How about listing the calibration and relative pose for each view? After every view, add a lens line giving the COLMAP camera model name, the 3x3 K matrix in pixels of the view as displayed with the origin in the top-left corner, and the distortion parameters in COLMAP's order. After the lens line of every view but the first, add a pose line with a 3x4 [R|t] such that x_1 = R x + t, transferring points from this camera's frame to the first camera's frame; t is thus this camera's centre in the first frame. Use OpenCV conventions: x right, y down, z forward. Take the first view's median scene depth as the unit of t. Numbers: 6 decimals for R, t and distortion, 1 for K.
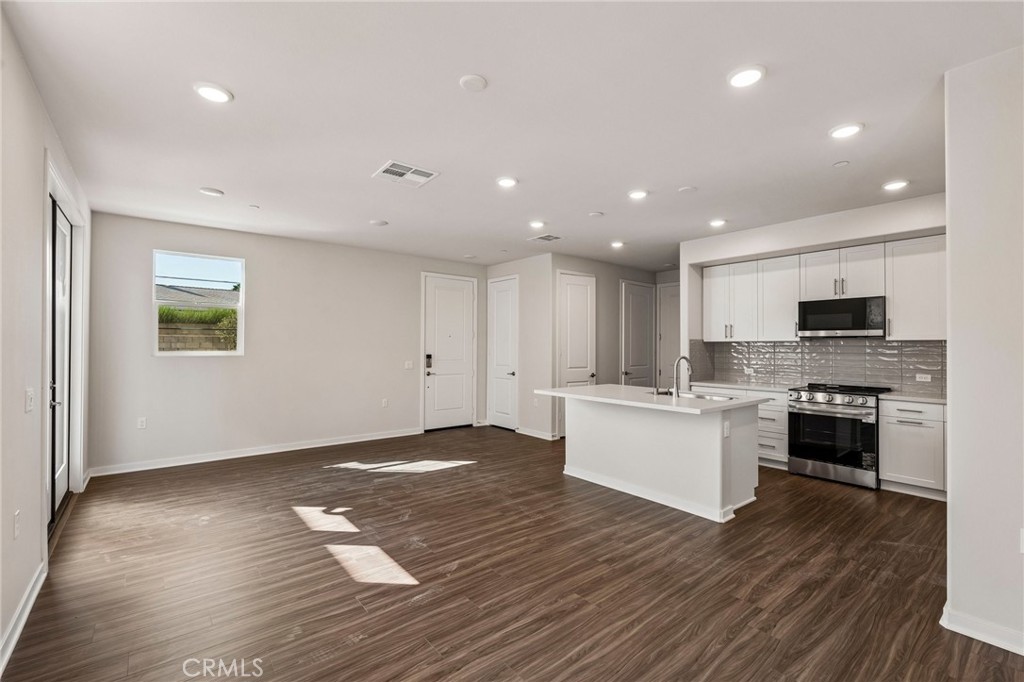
lens RADIAL K [[449.2, 0, 512.4], [0, 449.2, 342.7], [0, 0, 1]] dist [-0.002426, 0.000589]
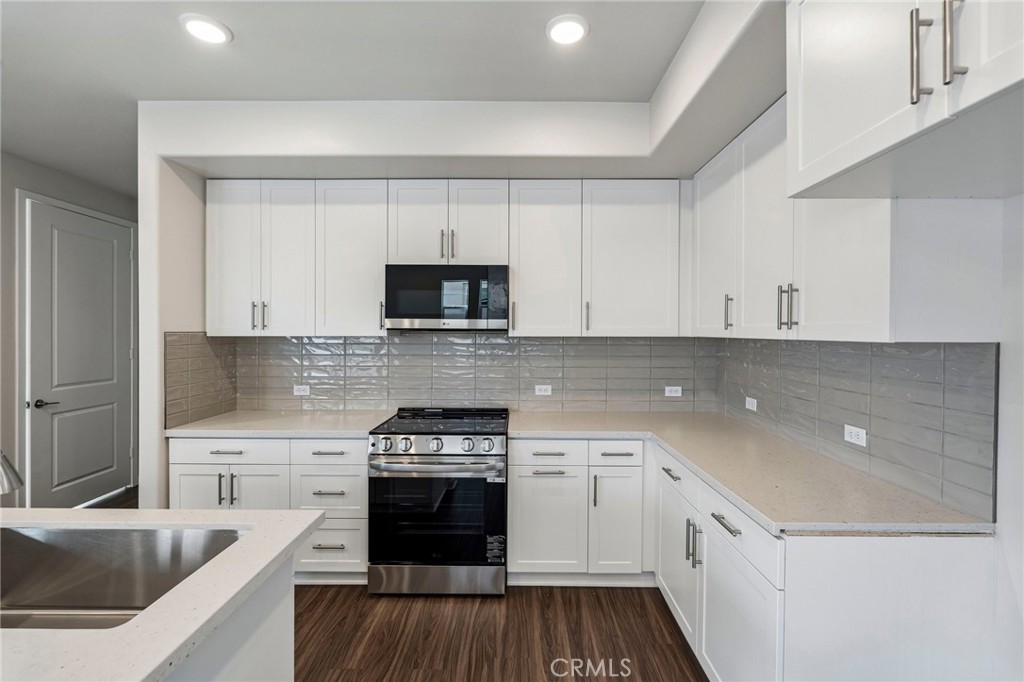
lens RADIAL K [[449.2, 0, 516.2], [0, 449.2, 332.7], [0, 0, 1]] dist [-0.002426, 0.000589]
pose [[0.633598, 0.000111, 0.773662, 0.352933], [-0.007180, 0.999958, 0.005737, -0.014180], [-0.773629, -0.009189, 0.633572, 0.593493]]
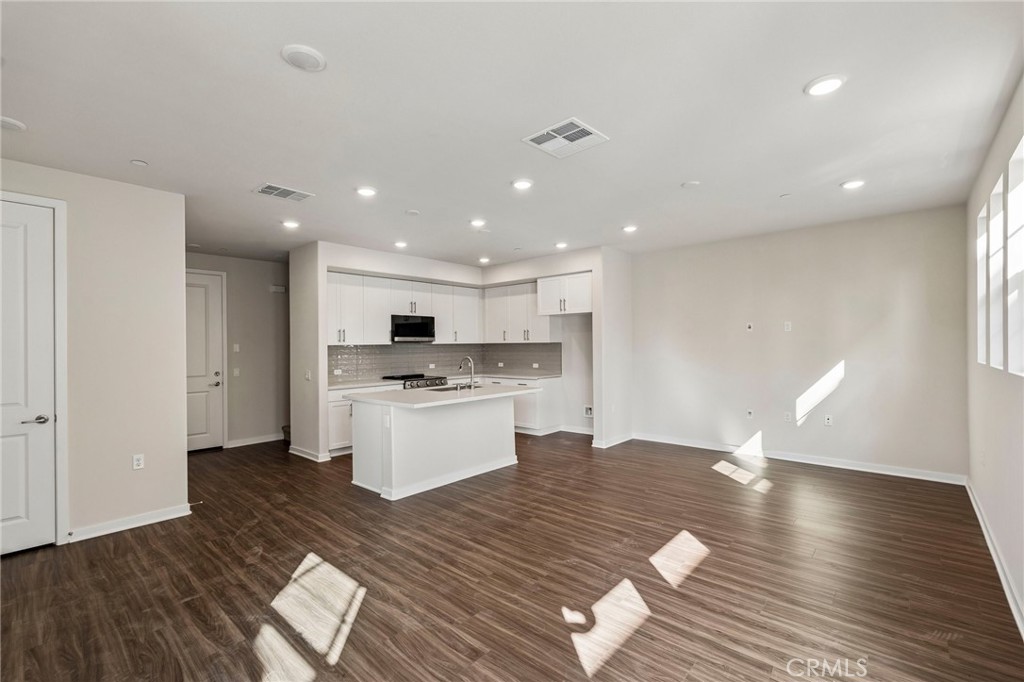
lens RADIAL K [[449.2, 0, 515.9], [0, 449.2, 341.5], [0, 0, 1]] dist [-0.002426, 0.000589]
pose [[-0.166697, 0.006169, 0.985989, -0.810551], [0.005834, 0.999969, -0.005270, -0.004578], [-0.985991, 0.004874, -0.166728, 0.970418]]
